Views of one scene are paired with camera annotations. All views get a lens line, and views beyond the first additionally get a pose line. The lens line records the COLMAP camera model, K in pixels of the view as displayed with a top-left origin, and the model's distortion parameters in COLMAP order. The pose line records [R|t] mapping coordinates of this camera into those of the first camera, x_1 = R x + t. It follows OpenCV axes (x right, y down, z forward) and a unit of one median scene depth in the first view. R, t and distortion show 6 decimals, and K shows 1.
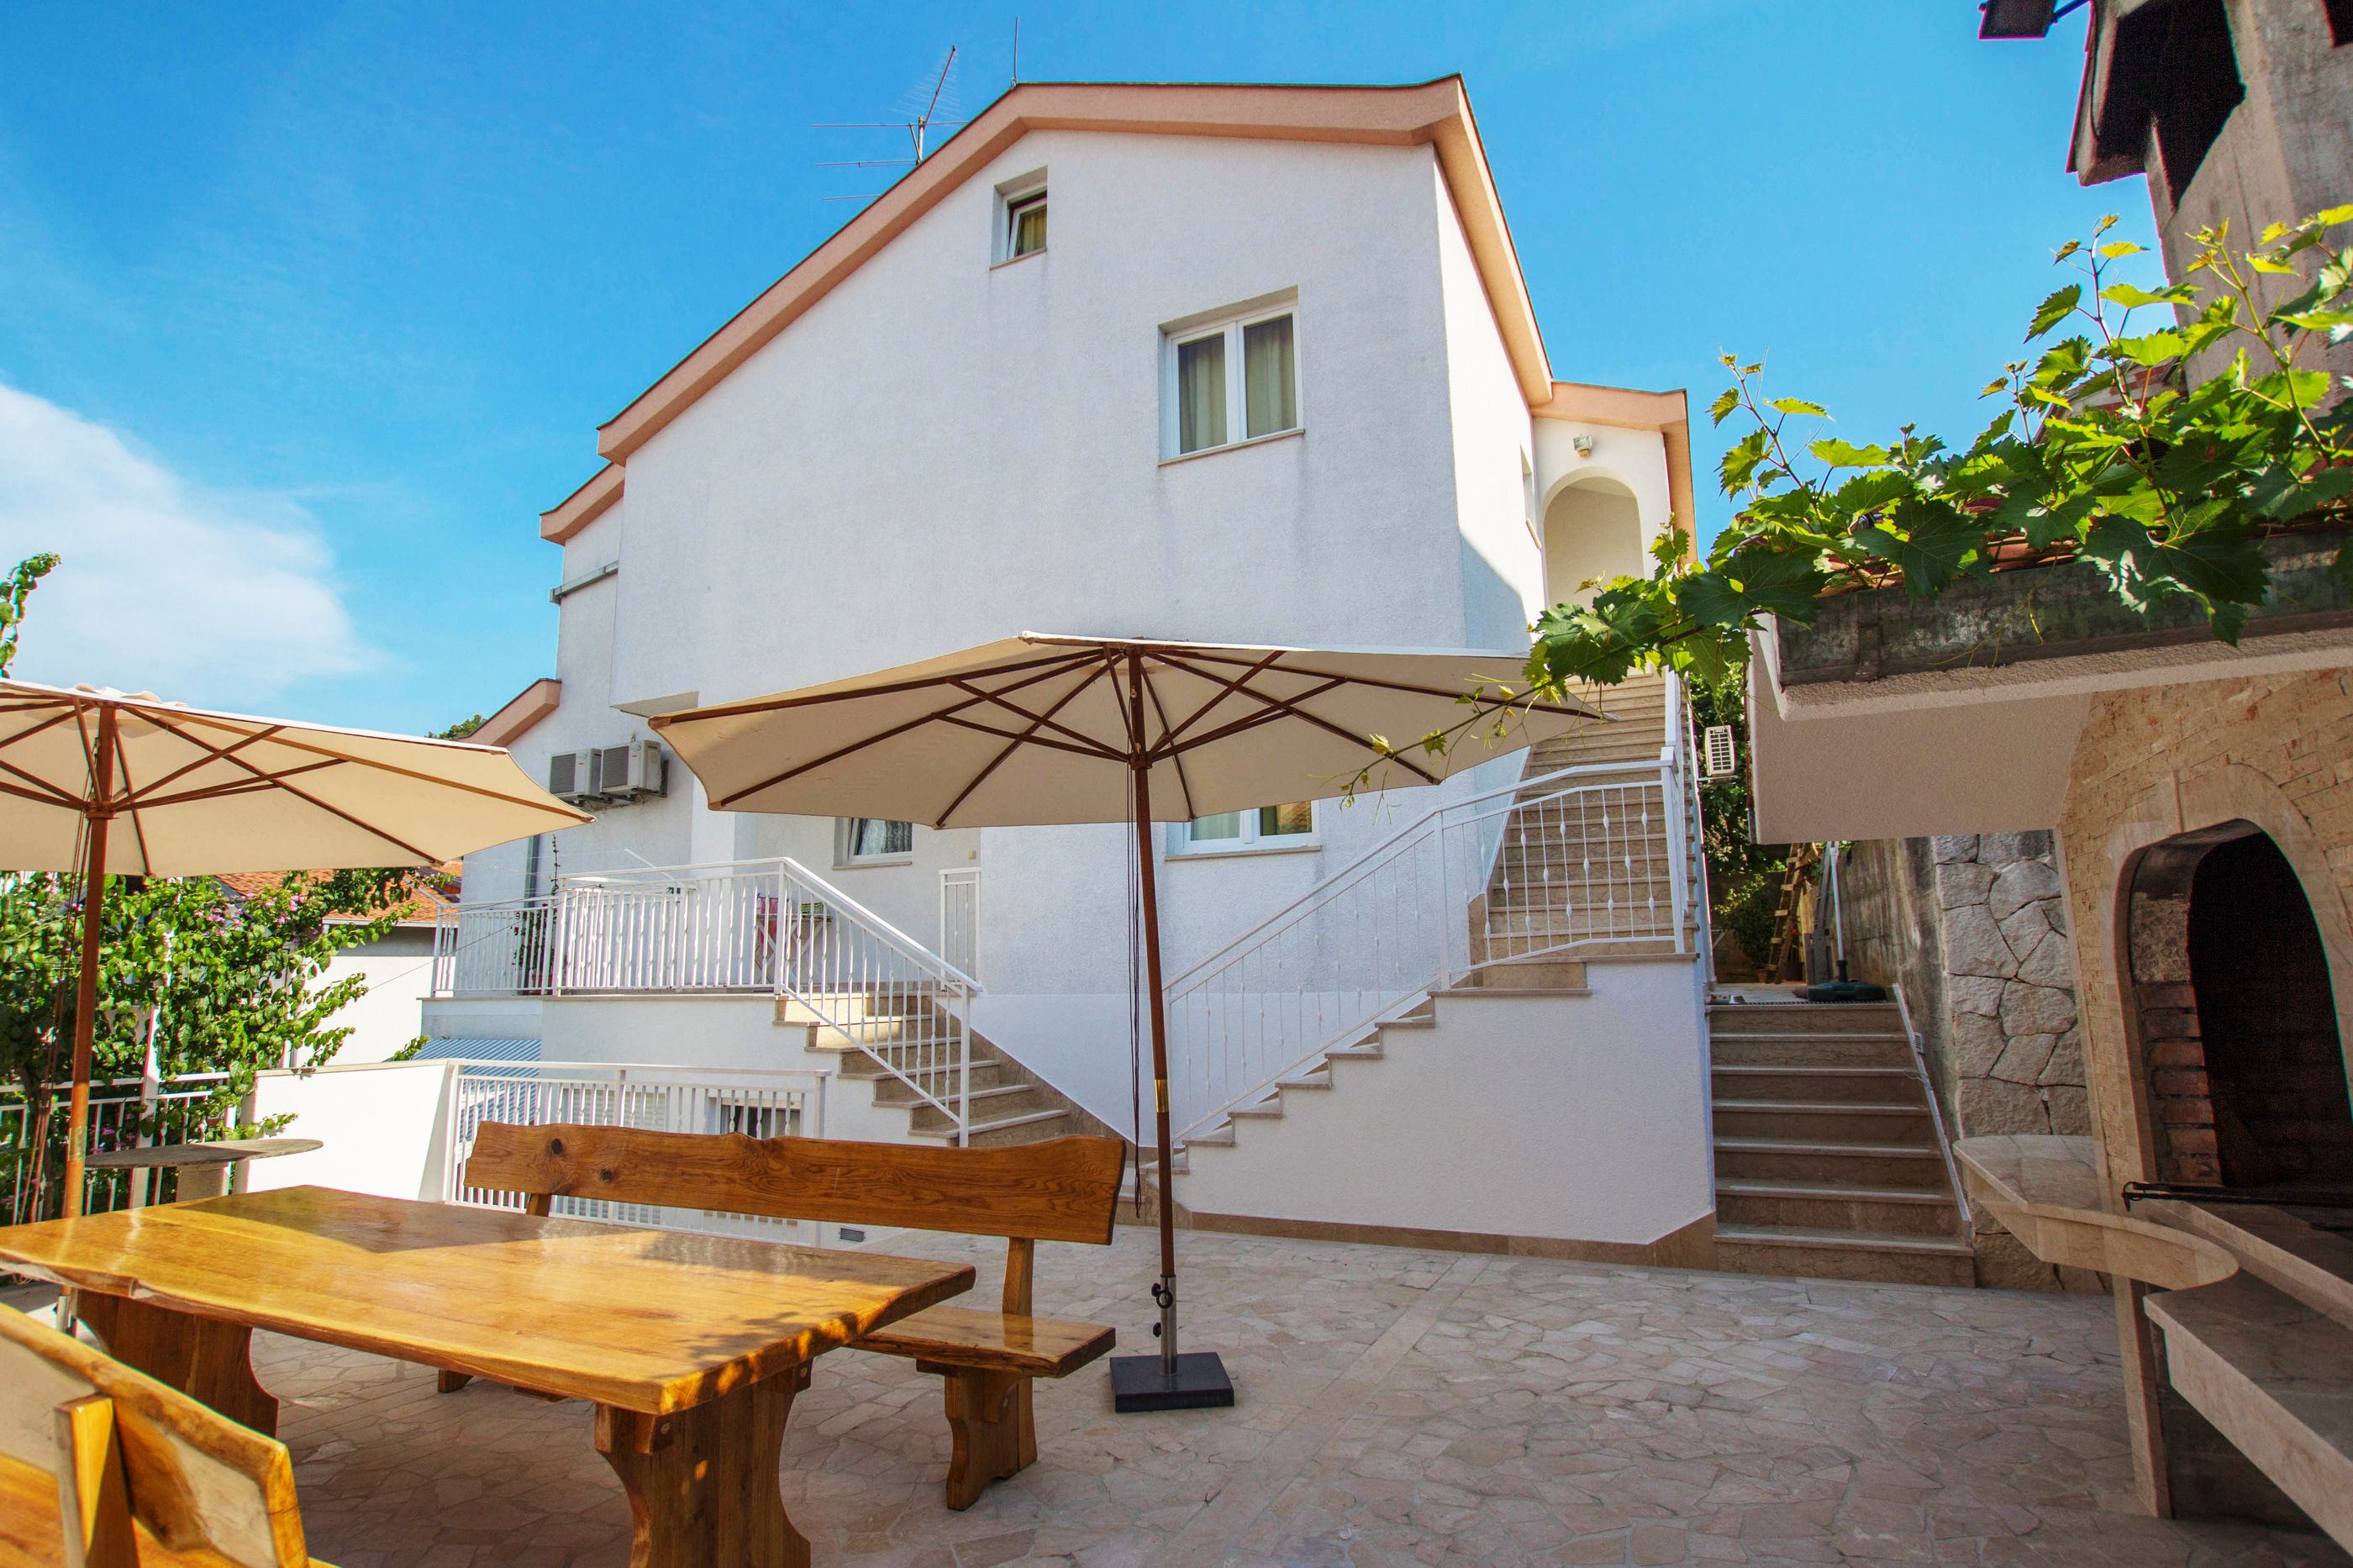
lens RADIAL K [[1093.2, 0, 1176.5], [0, 1093.2, 784.0], [0, 0, 1]] dist [-0.023675, 0.000077]
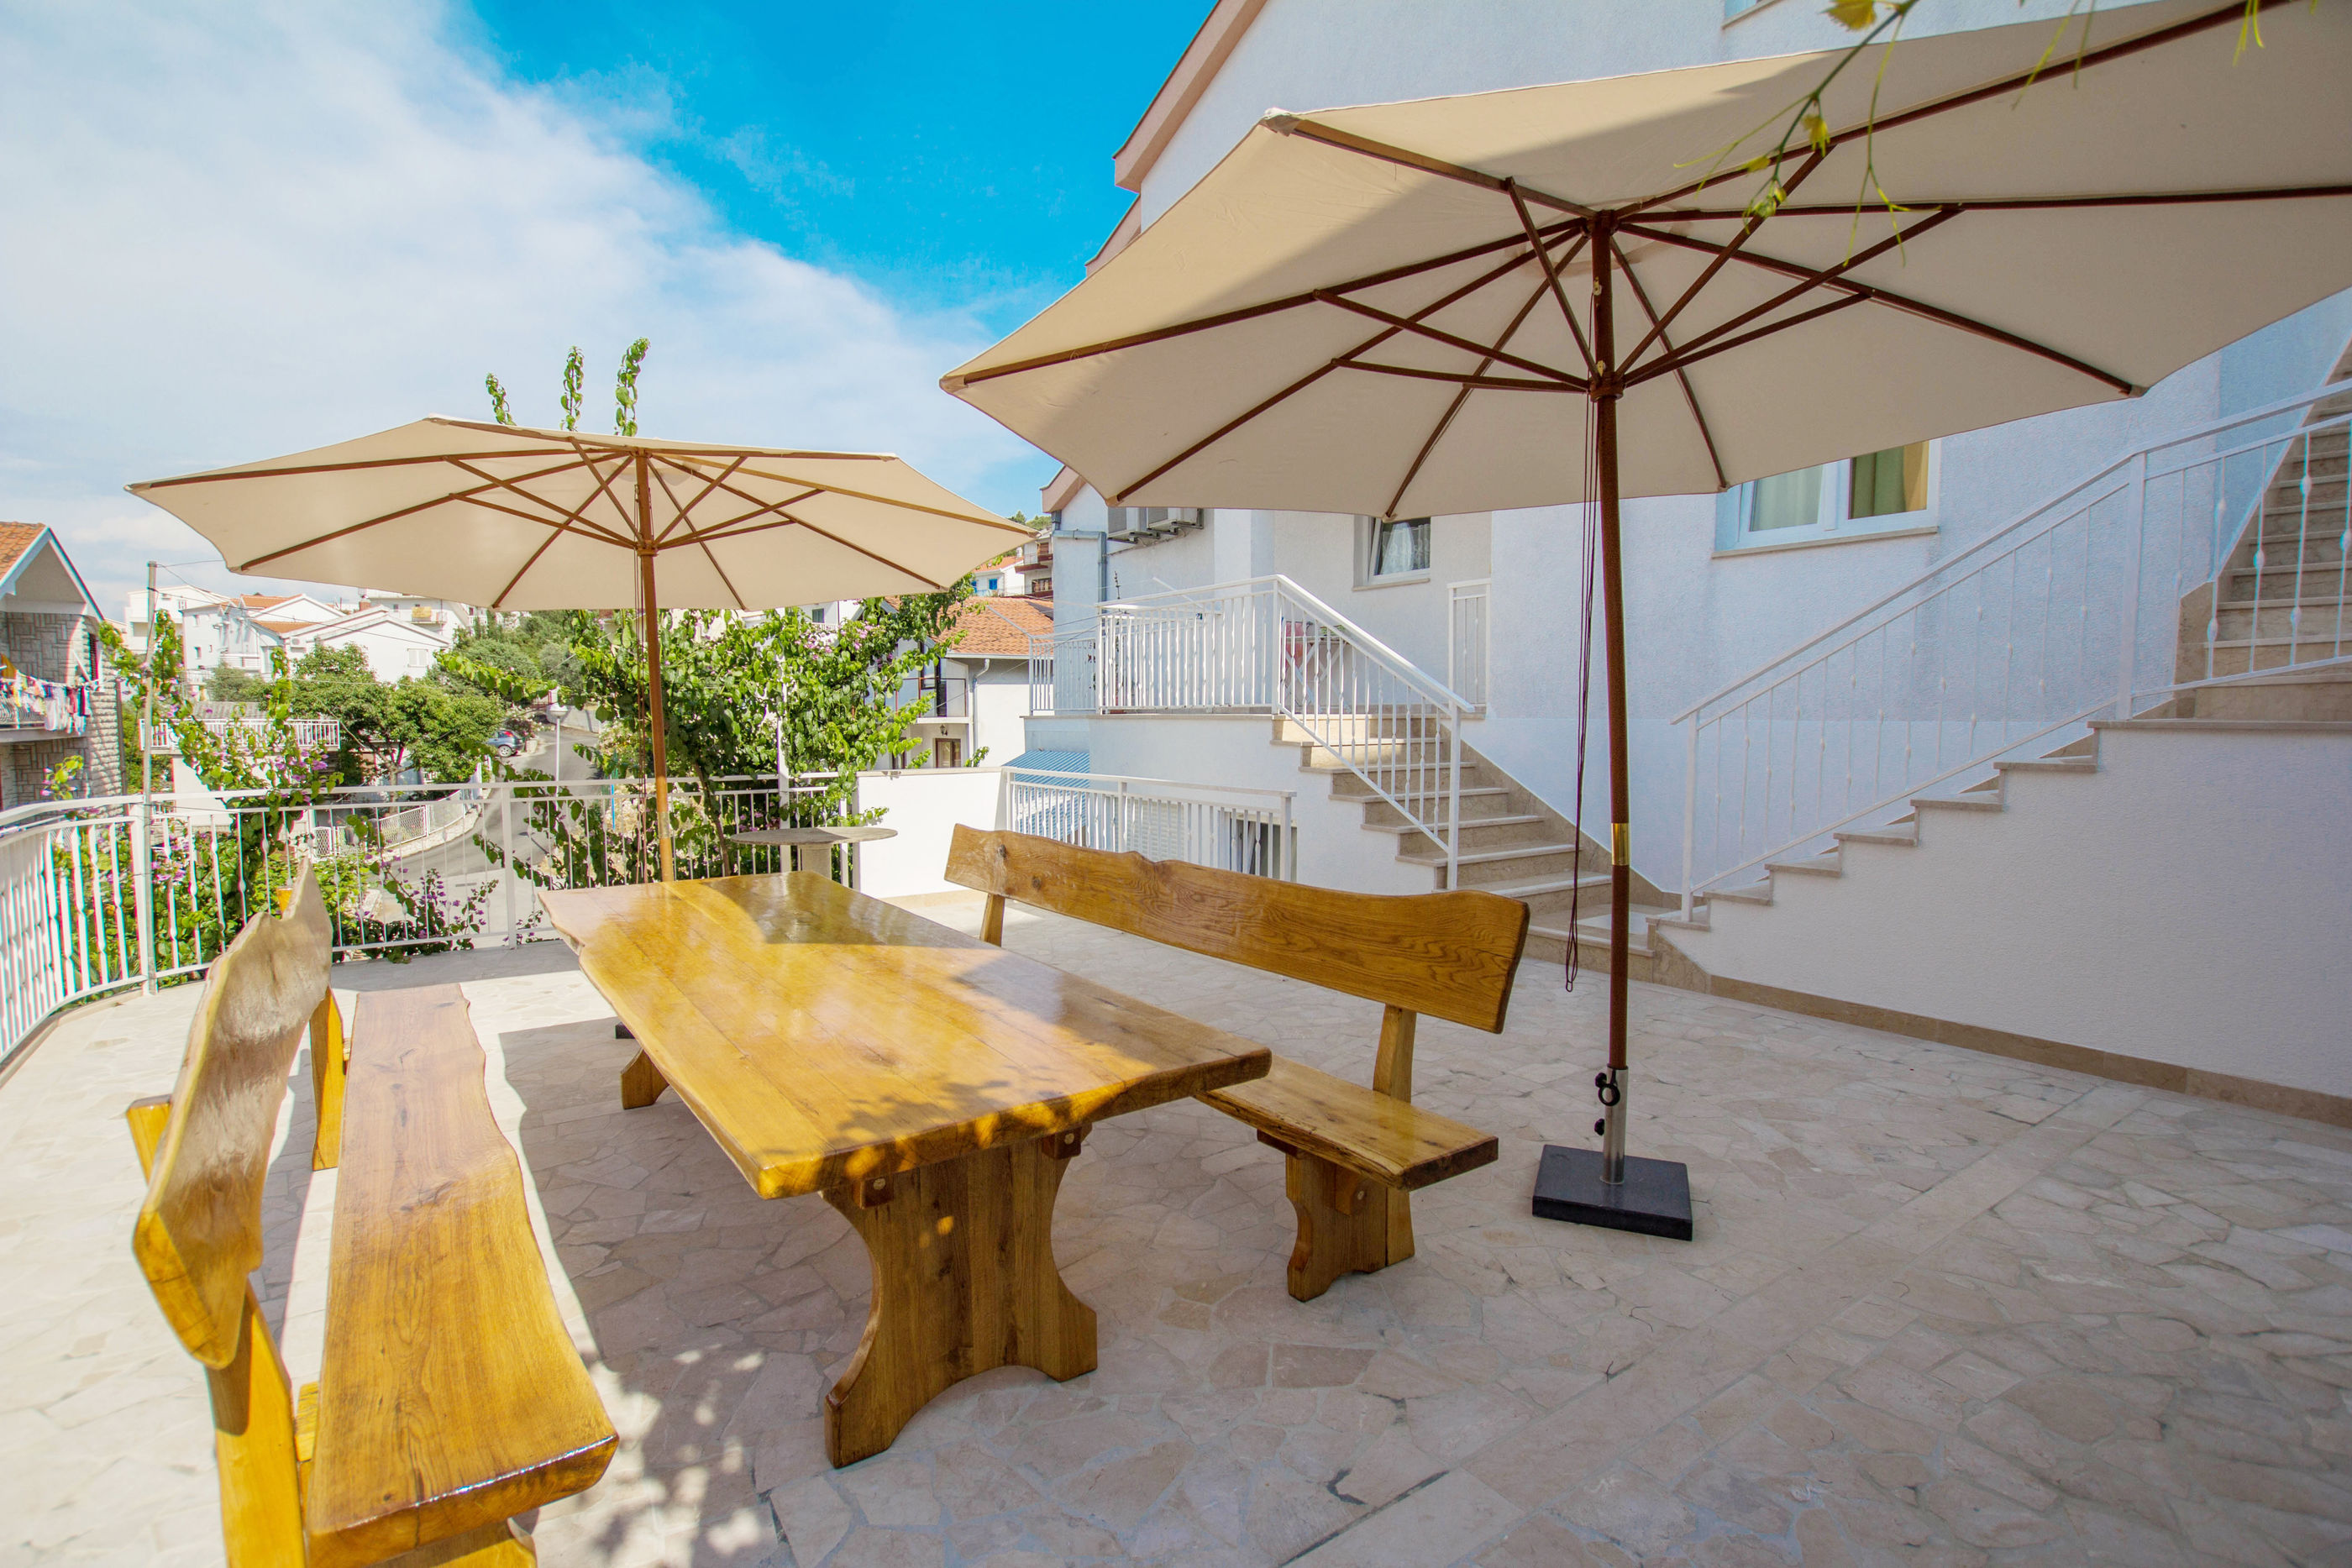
lens RADIAL K [[1086.1, 0, 1176.0], [0, 1086.1, 784.0], [0, 0, 1]] dist [-0.040232, 0.007351]
pose [[0.876577, 0.044969, -0.479157, 0.063807], [0.074474, 0.970957, 0.227370, 0.046323], [0.475465, -0.234992, 0.847769, 0.203649]]
